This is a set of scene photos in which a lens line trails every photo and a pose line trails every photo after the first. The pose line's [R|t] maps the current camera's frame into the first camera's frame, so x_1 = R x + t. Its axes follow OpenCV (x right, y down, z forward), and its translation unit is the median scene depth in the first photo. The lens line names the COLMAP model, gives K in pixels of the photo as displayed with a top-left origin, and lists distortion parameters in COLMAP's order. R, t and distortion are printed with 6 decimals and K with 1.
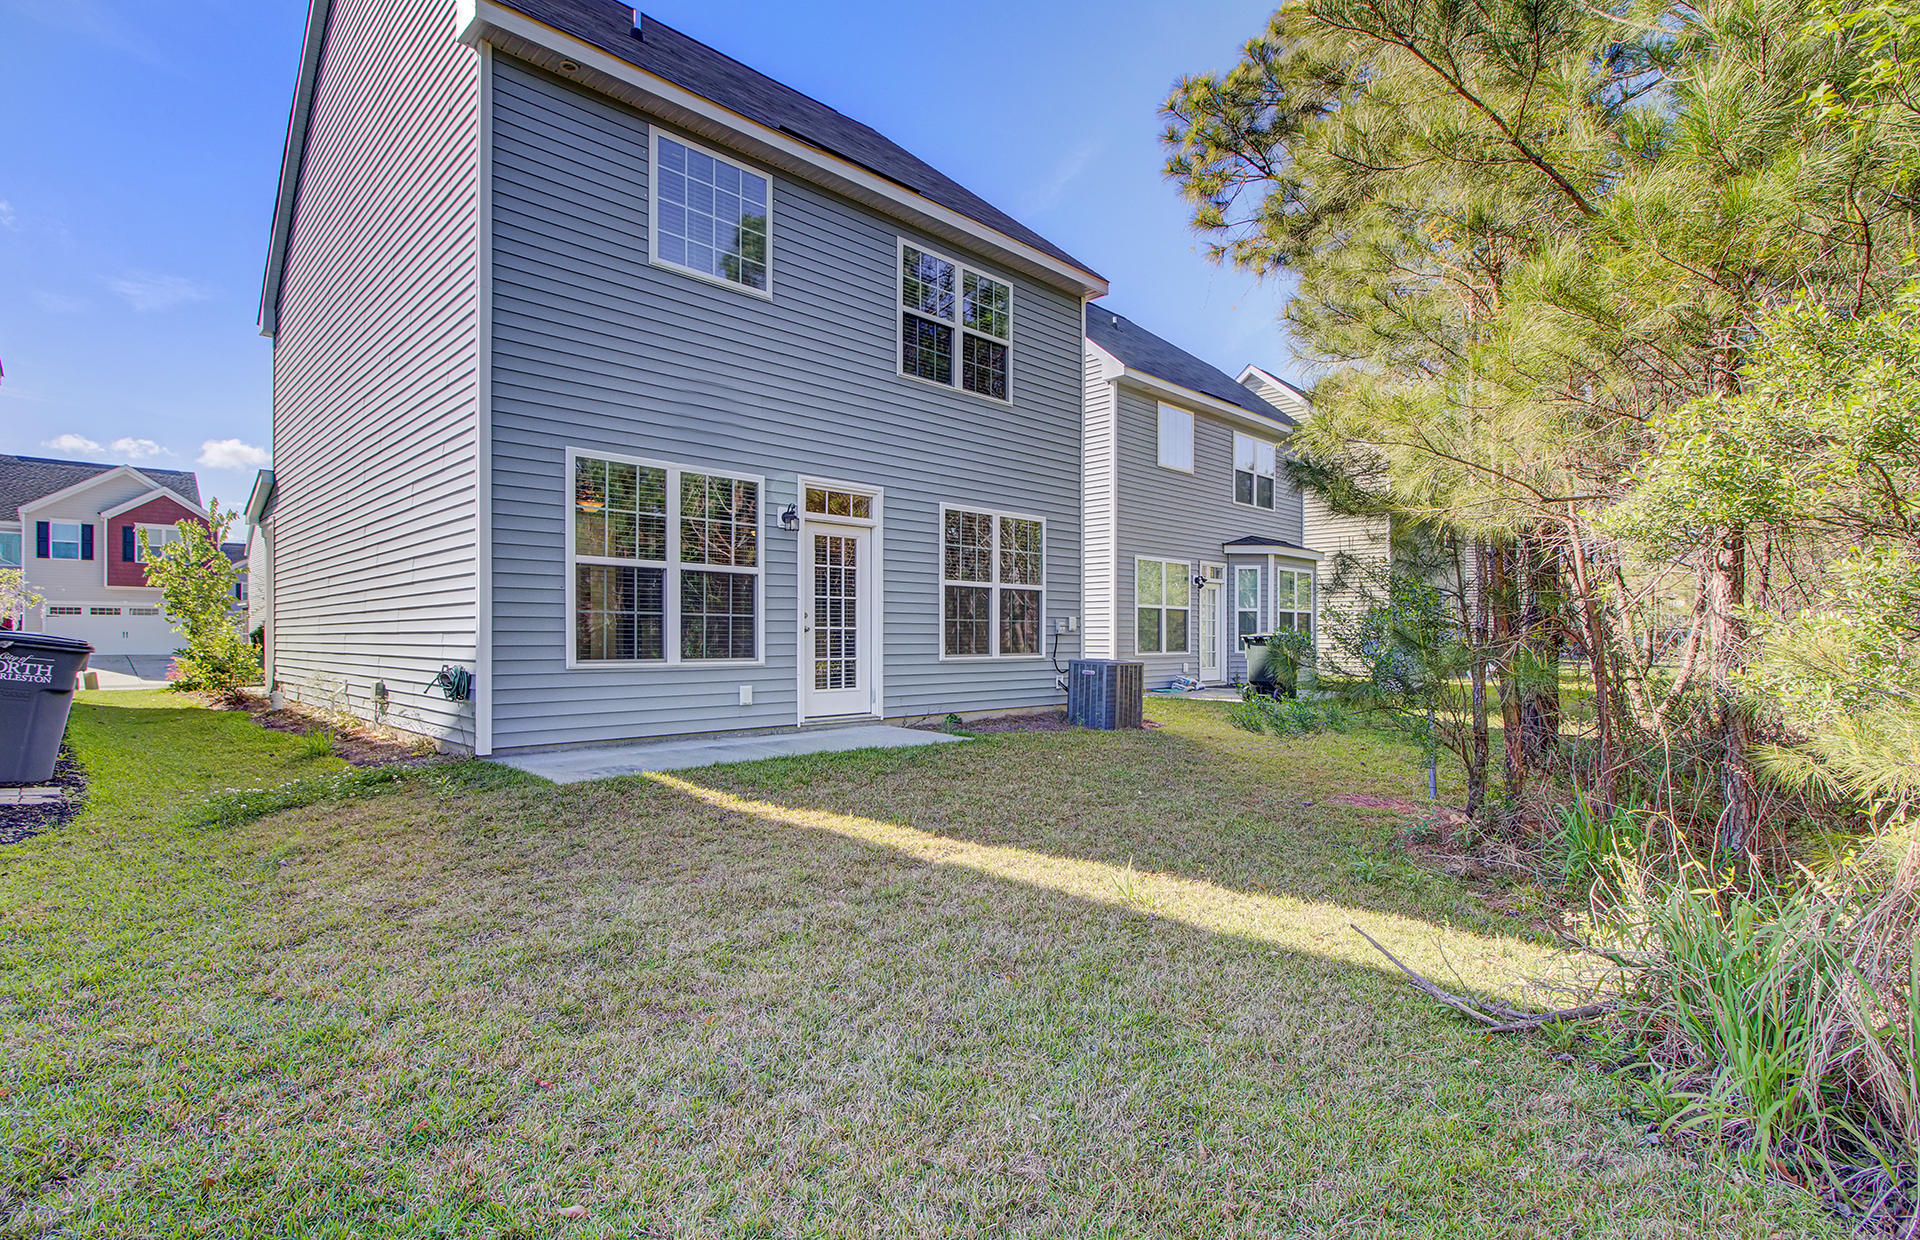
lens RADIAL K [[911.3, 0, 953.2], [0, 911.3, 632.8], [0, 0, 1]] dist [-0.004526, -0.001131]
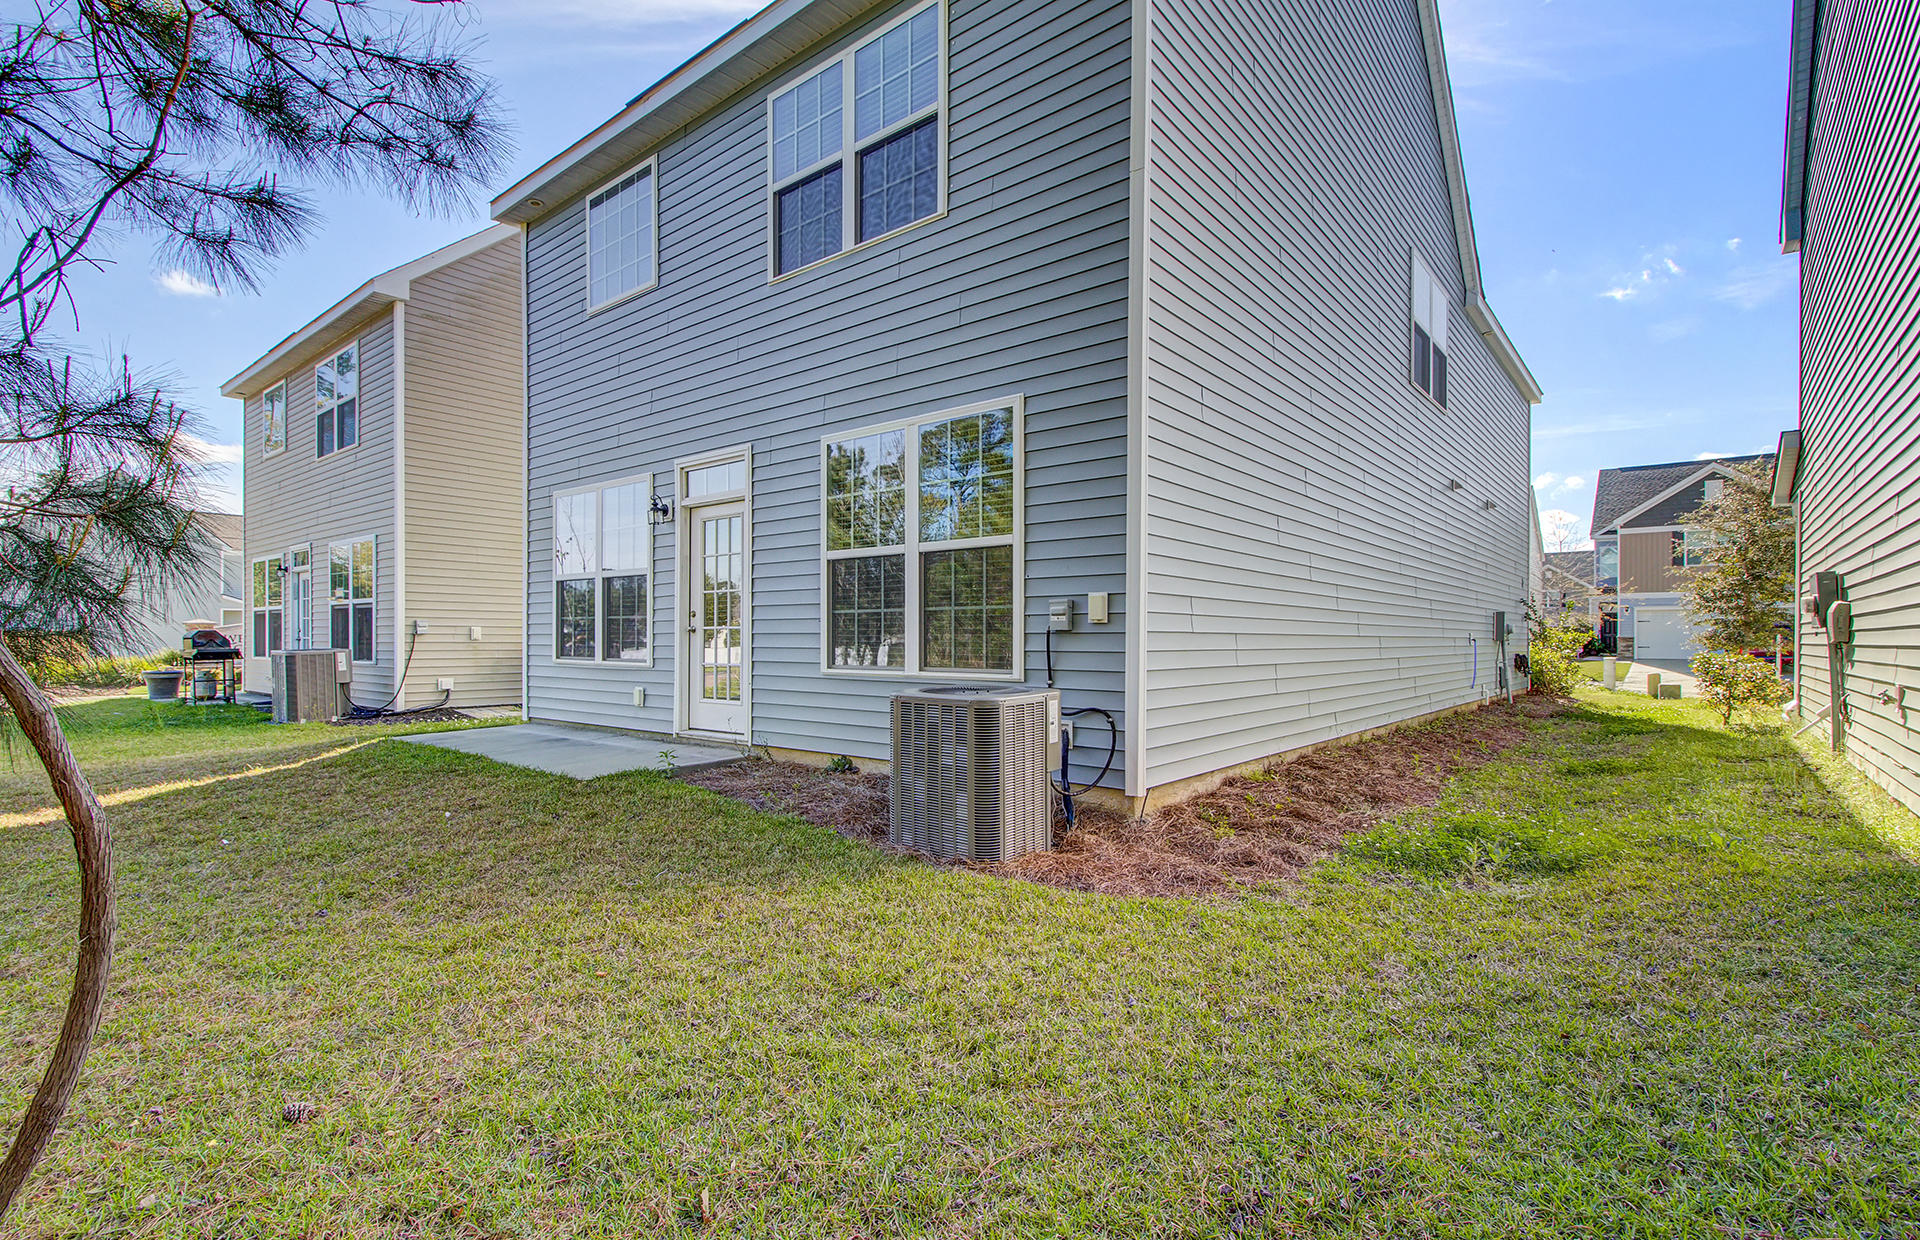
lens RADIAL K [[888.5, 0, 965.2], [0, 888.5, 667.6], [0, 0, 1]] dist [0.004223, 0.000050]
pose [[0.107006, 0.020346, -0.994050, 0.715984], [-0.005447, 0.999788, 0.019878, 0.014011], [0.994243, 0.003287, 0.107094, 1.138573]]
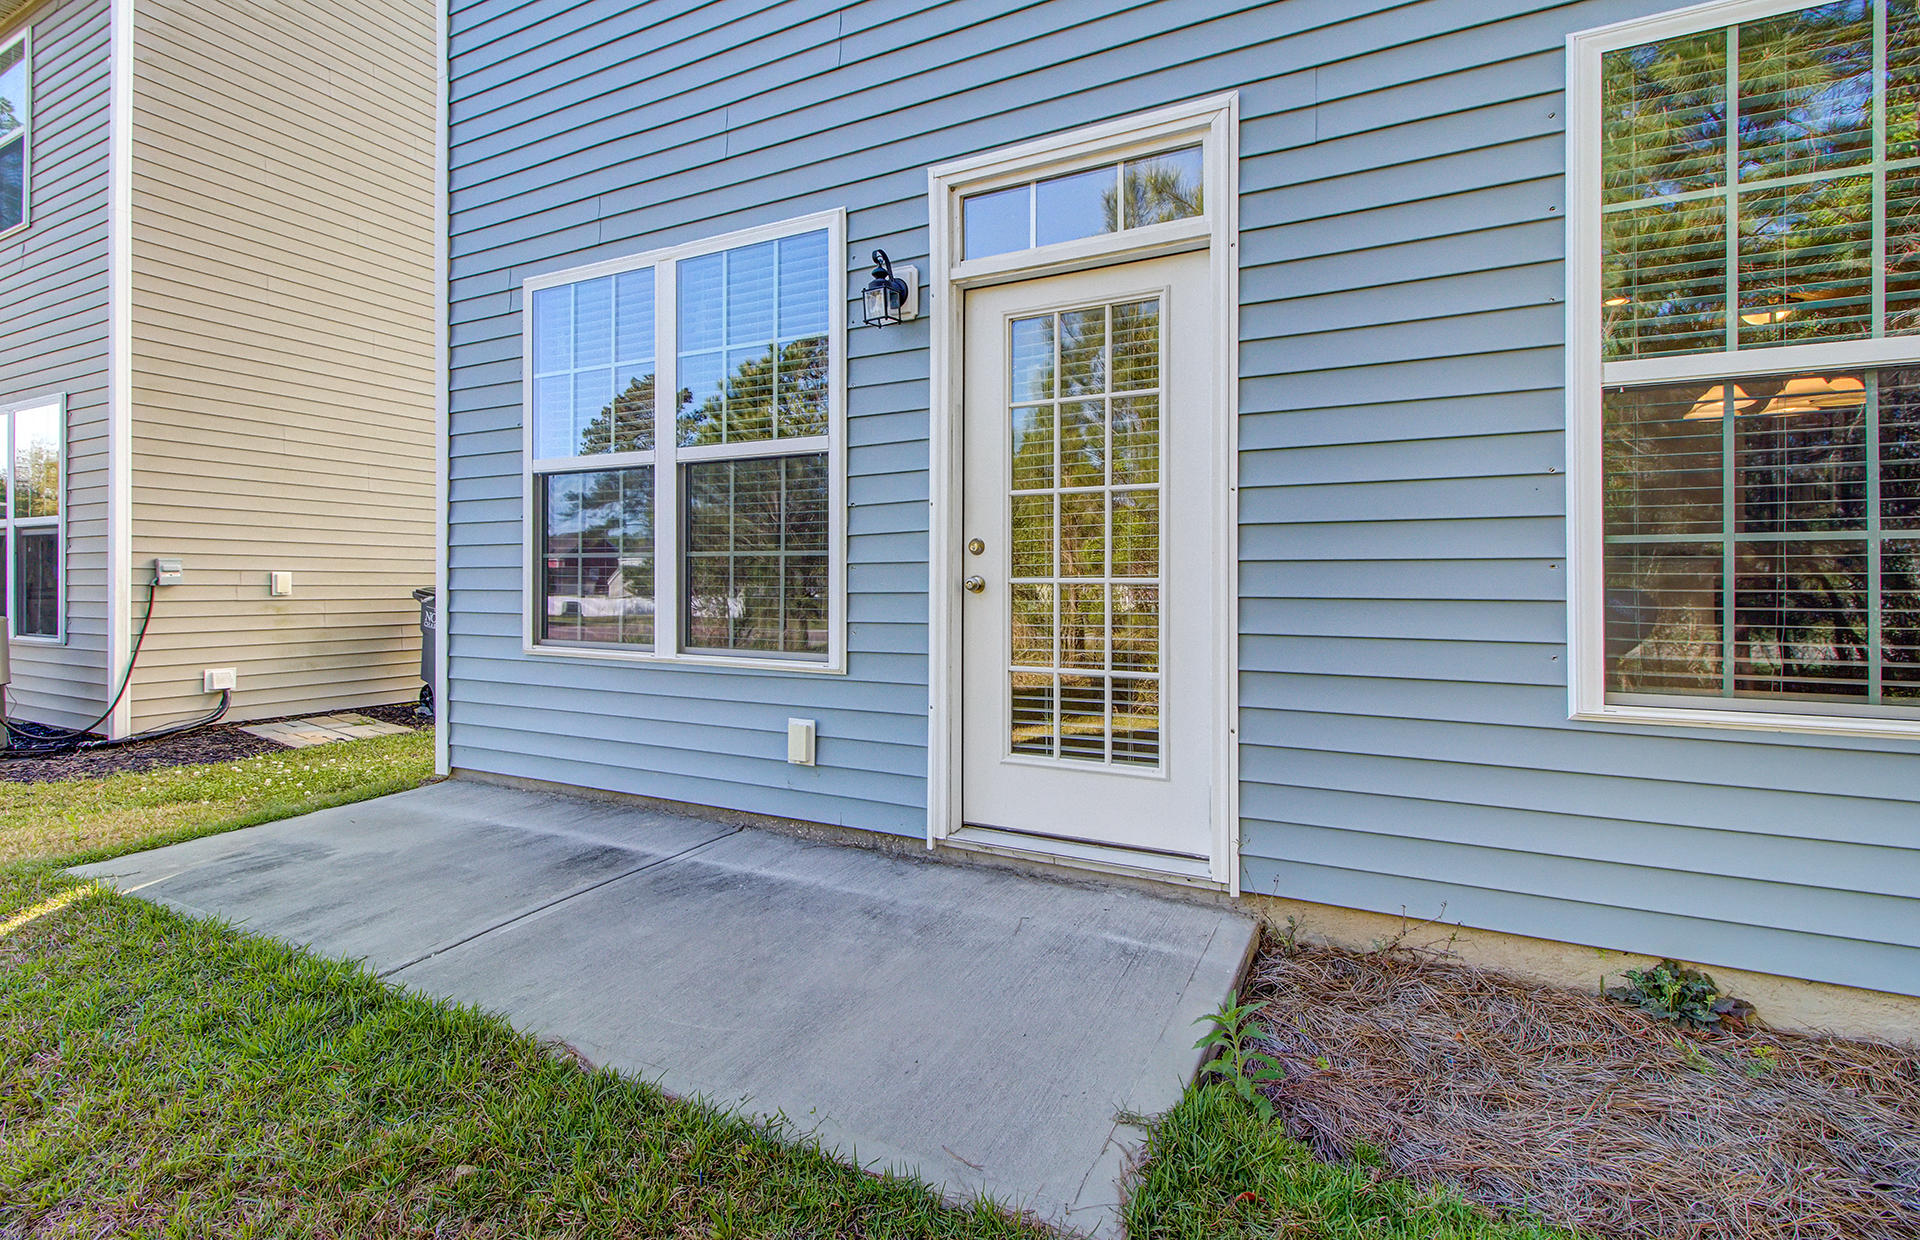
lens RADIAL K [[885.1, 0, 951.8], [0, 885.1, 607.2], [0, 0, 1]] dist [0.005828, -0.001223]
pose [[0.301373, 0.011758, -0.953434, 0.170654], [-0.005691, 0.999928, 0.010532, 0.001255], [0.953489, 0.002252, 0.301418, 0.856612]]
